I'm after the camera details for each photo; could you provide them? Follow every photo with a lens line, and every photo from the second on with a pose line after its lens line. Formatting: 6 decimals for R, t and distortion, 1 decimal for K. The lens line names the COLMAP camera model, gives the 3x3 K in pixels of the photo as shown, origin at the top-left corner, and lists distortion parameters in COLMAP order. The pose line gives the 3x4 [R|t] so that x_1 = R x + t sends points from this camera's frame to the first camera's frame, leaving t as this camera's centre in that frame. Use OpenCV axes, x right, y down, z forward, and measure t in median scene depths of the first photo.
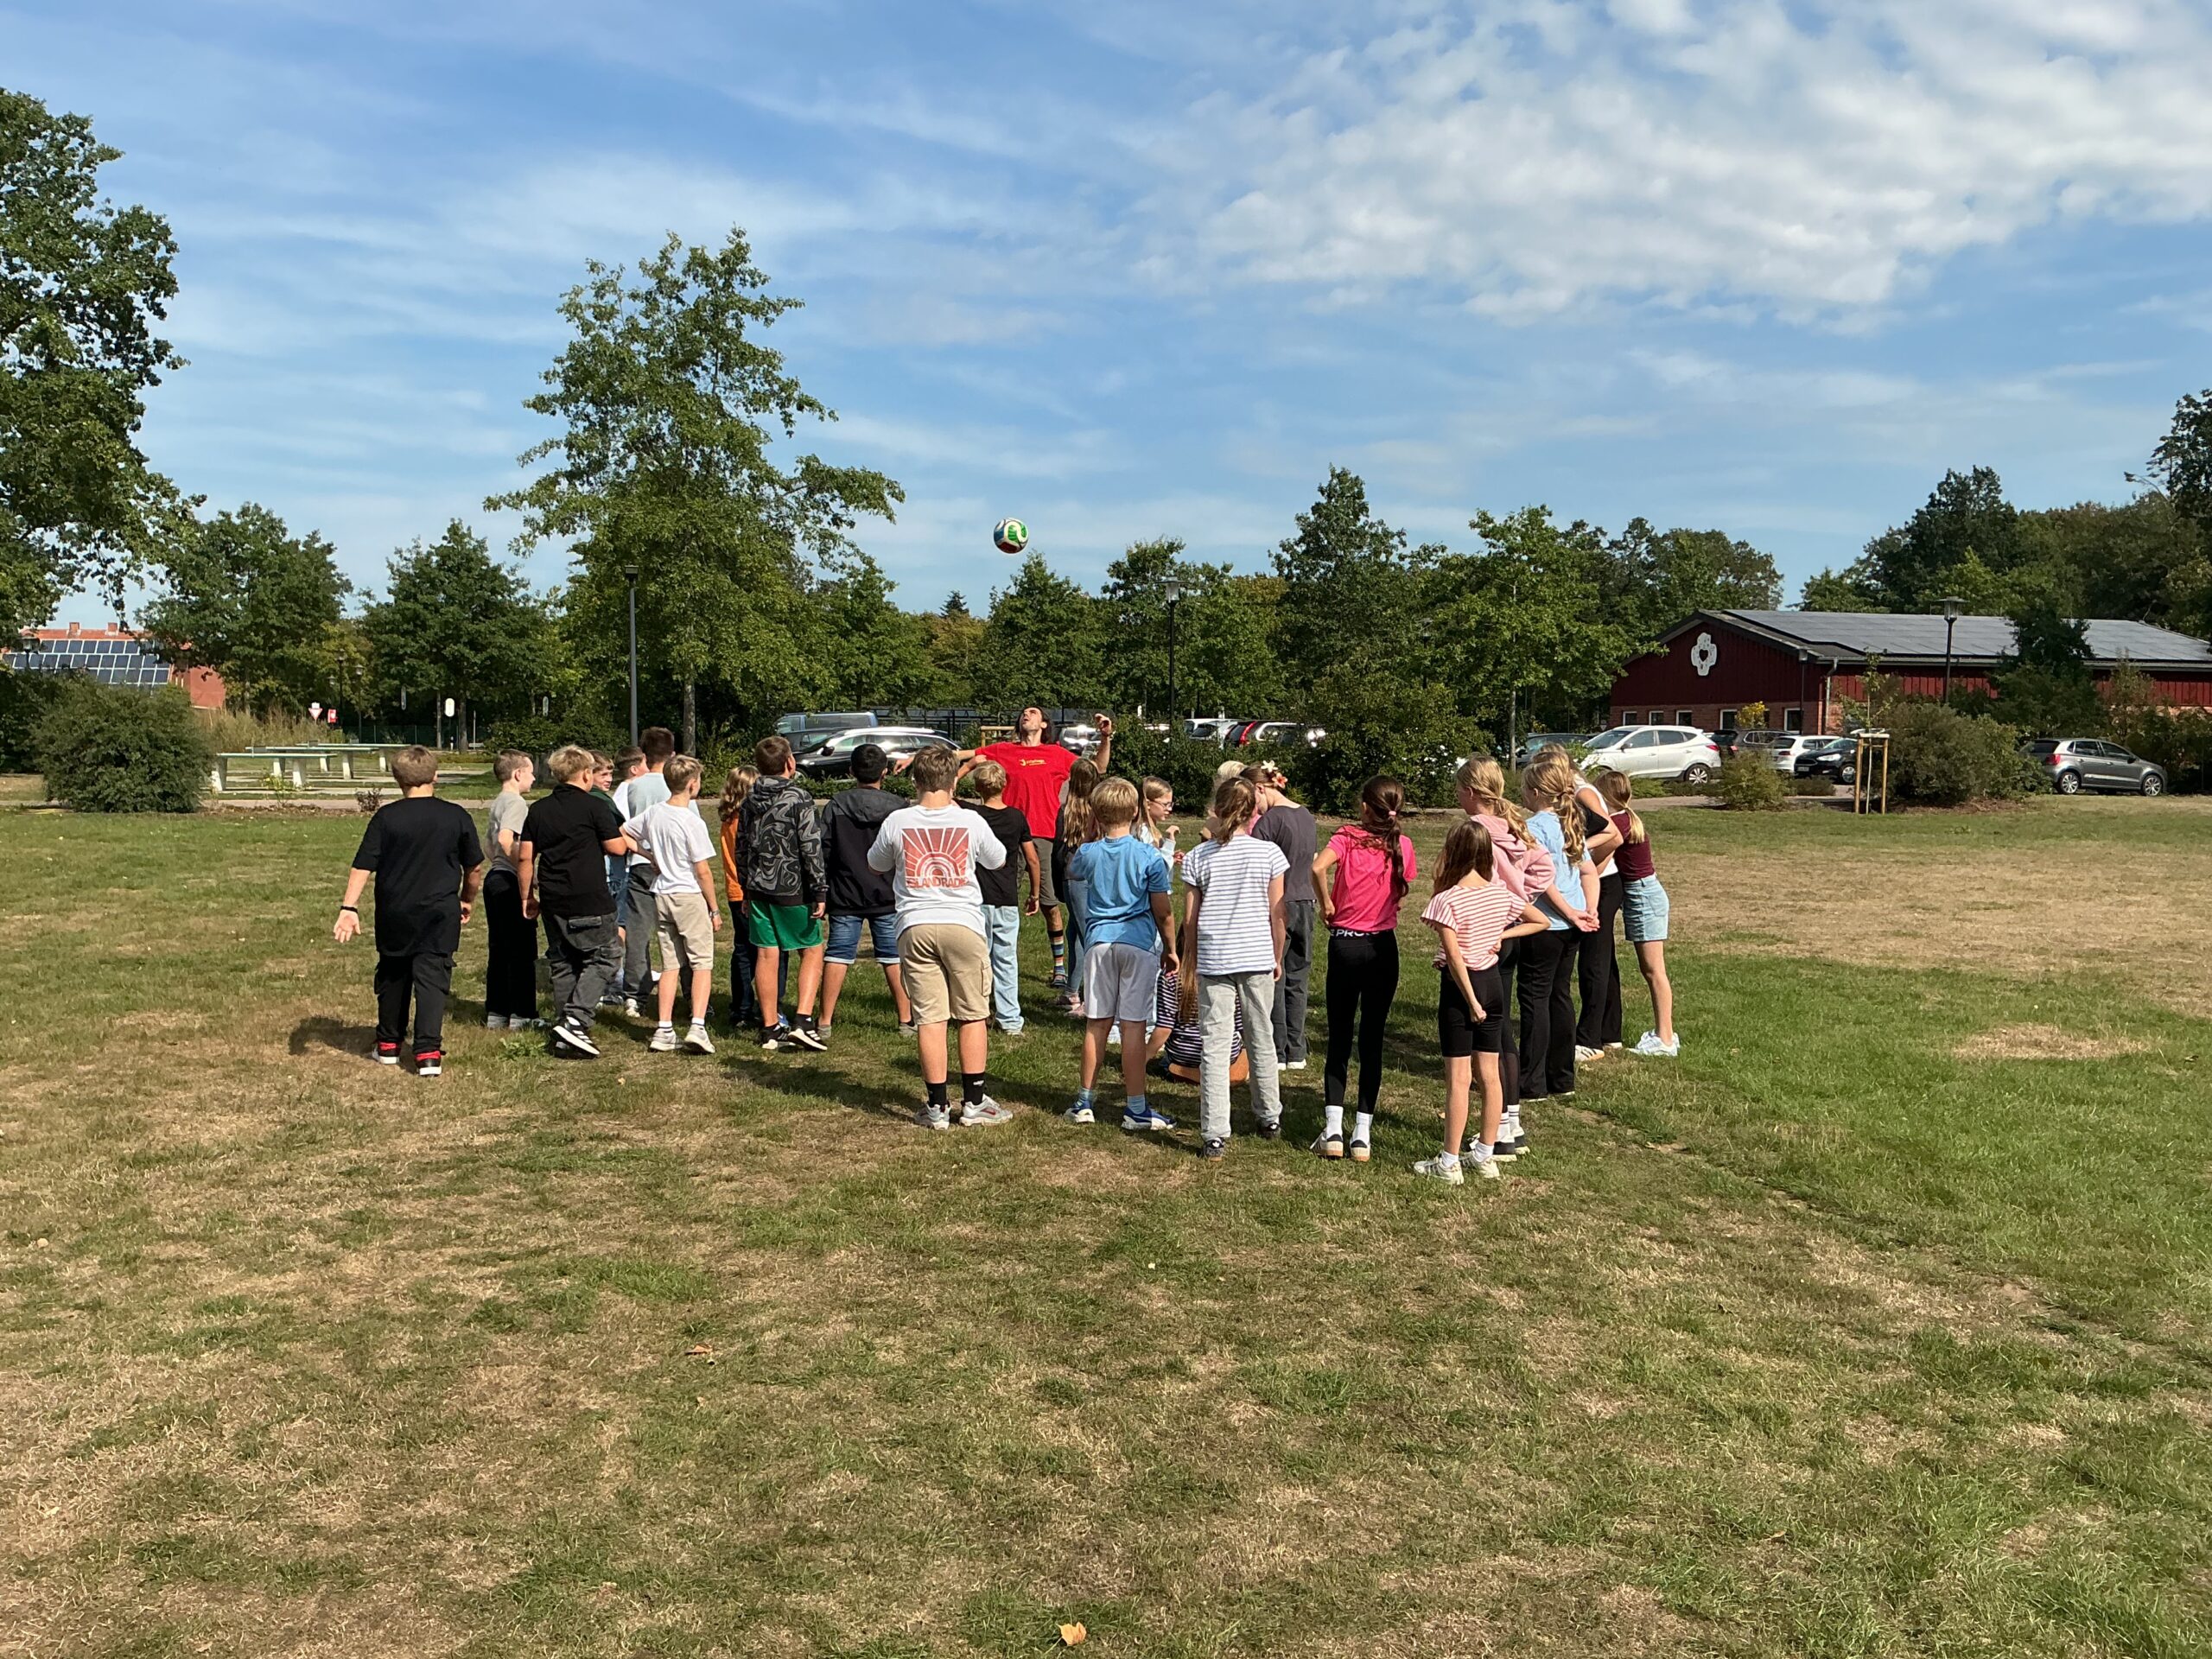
lens RADIAL K [[2070.7, 0, 1106.0], [0, 2070.7, 829.5], [0, 0, 1]] dist [-0.002120, -0.358409]
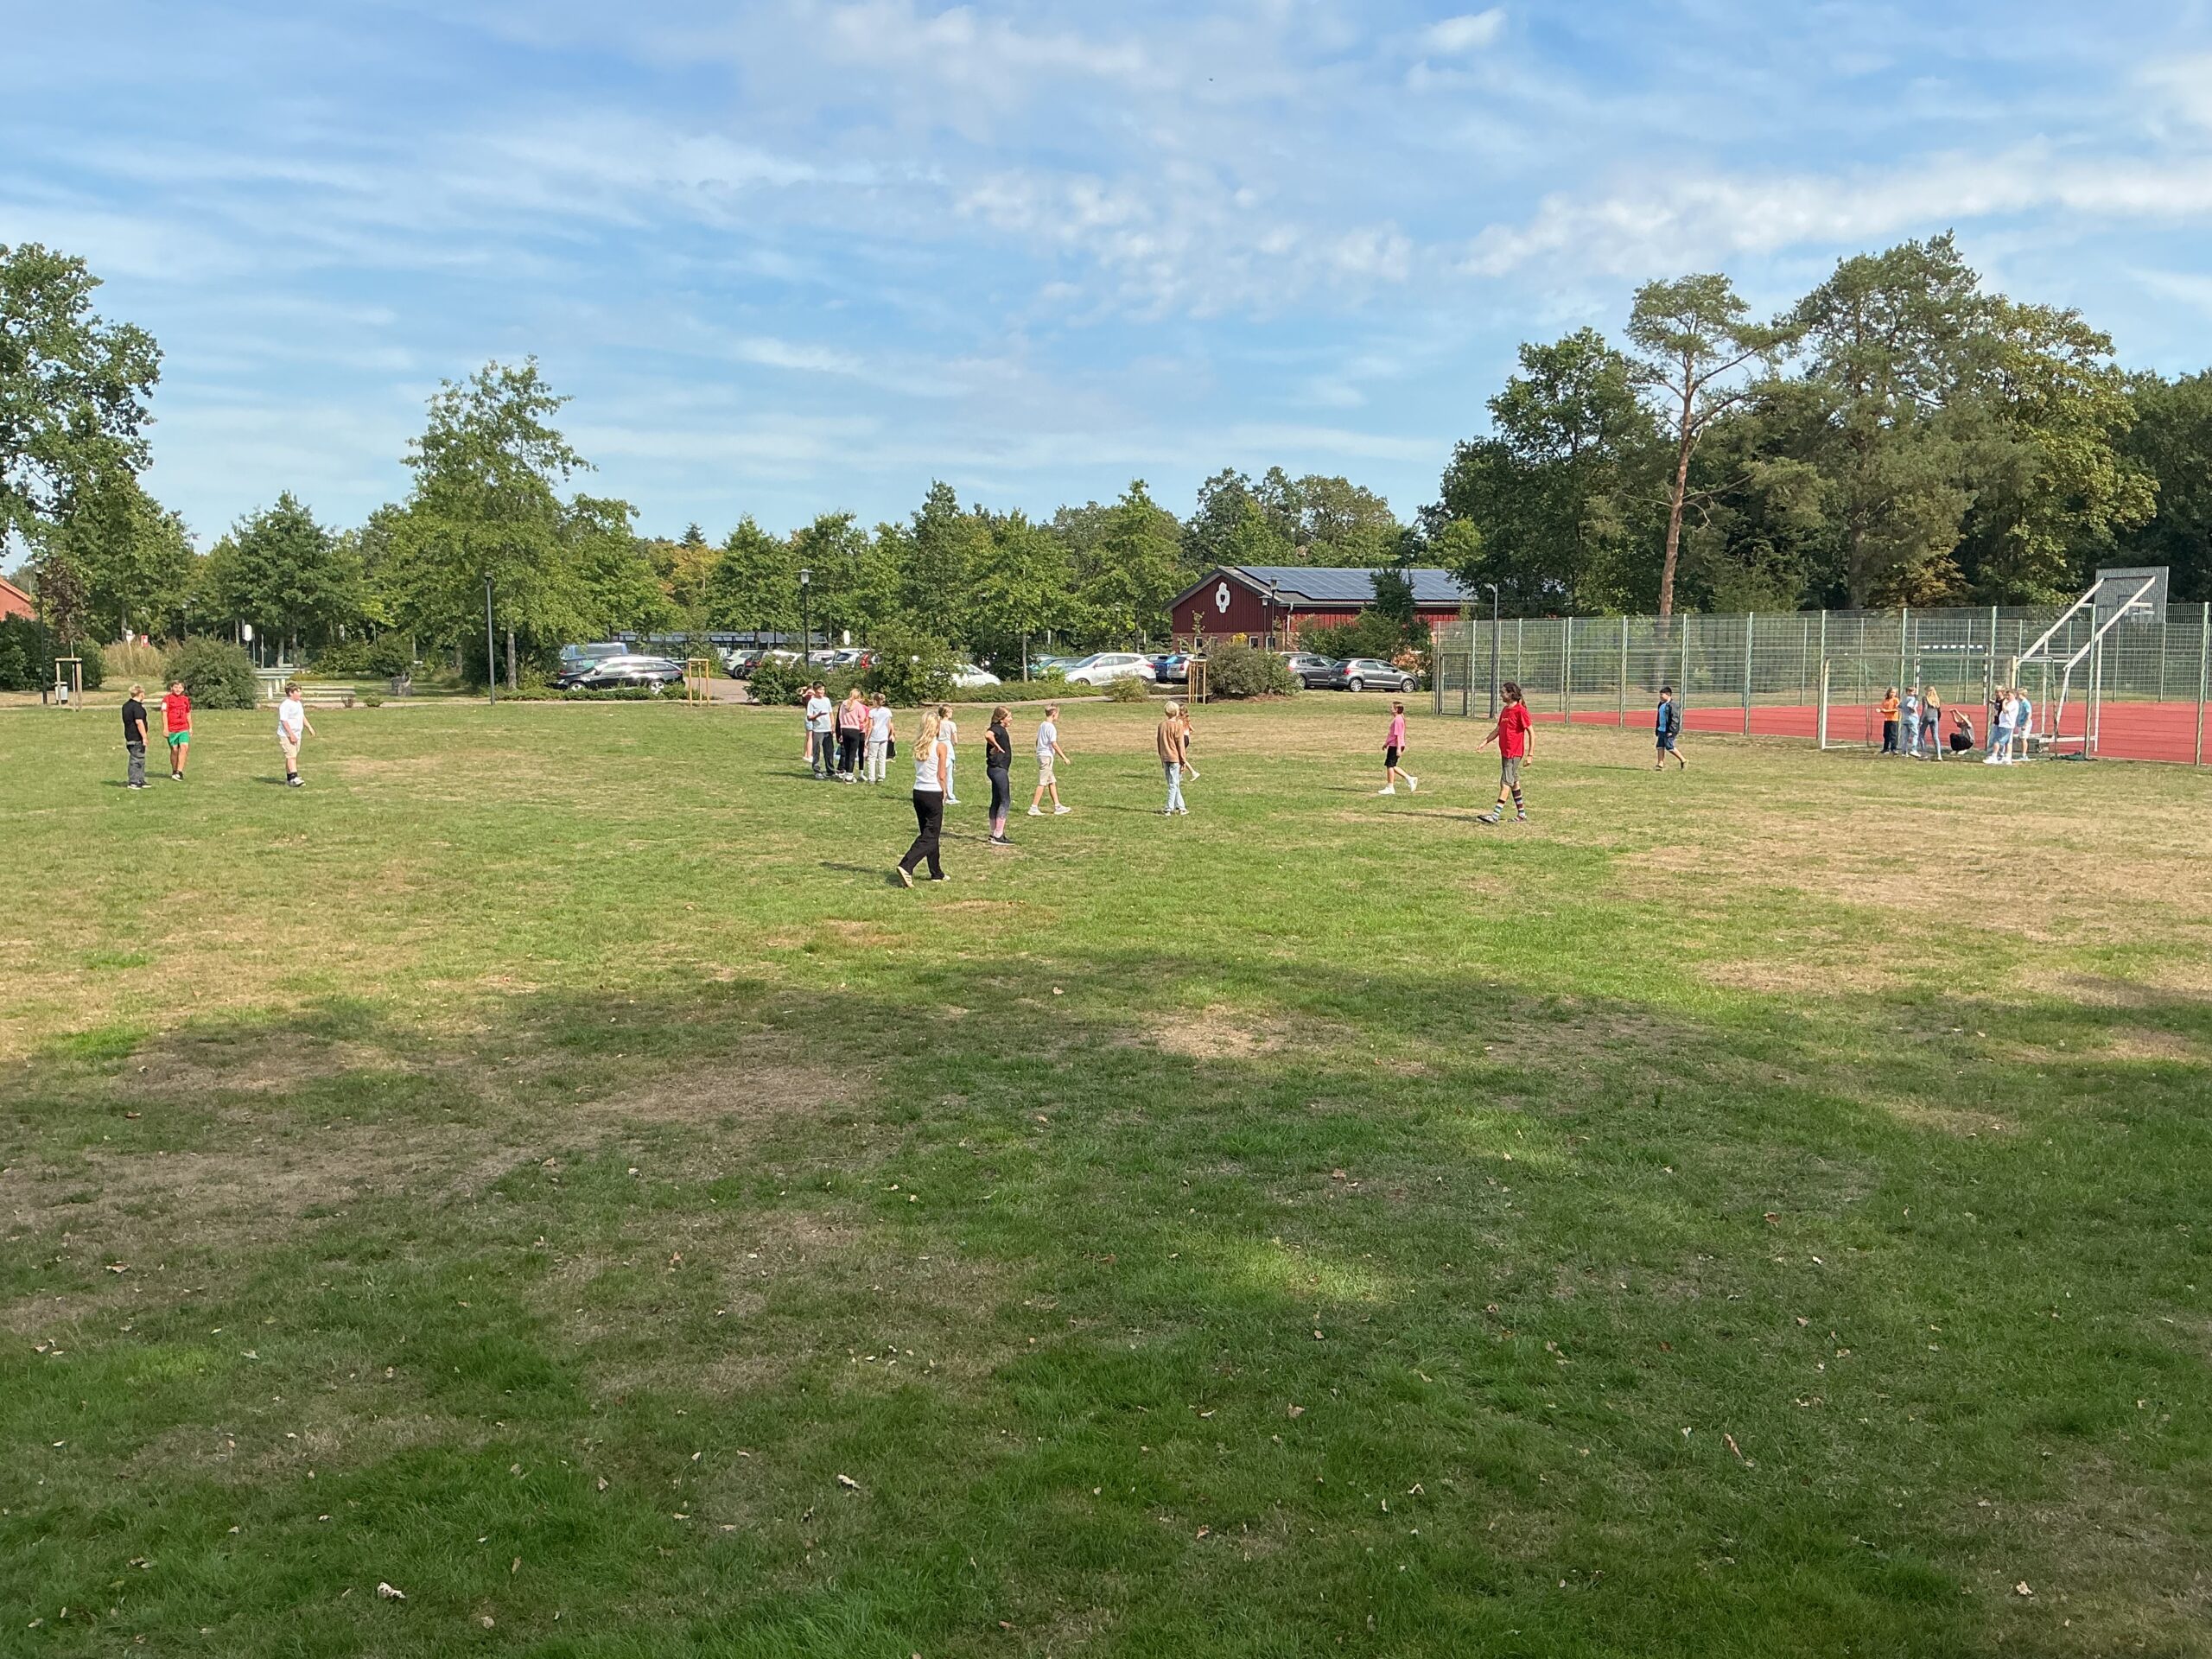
lens RADIAL K [[1875.8, 0, 1157.9], [0, 1875.8, 834.4], [0, 0, 1]] dist [0.080395, -0.288719]
pose [[0.986473, -0.021200, 0.162548, 0.050541], [0.012500, 0.998443, 0.054359, 0.012756], [-0.163447, -0.051592, 0.985202, -0.475372]]
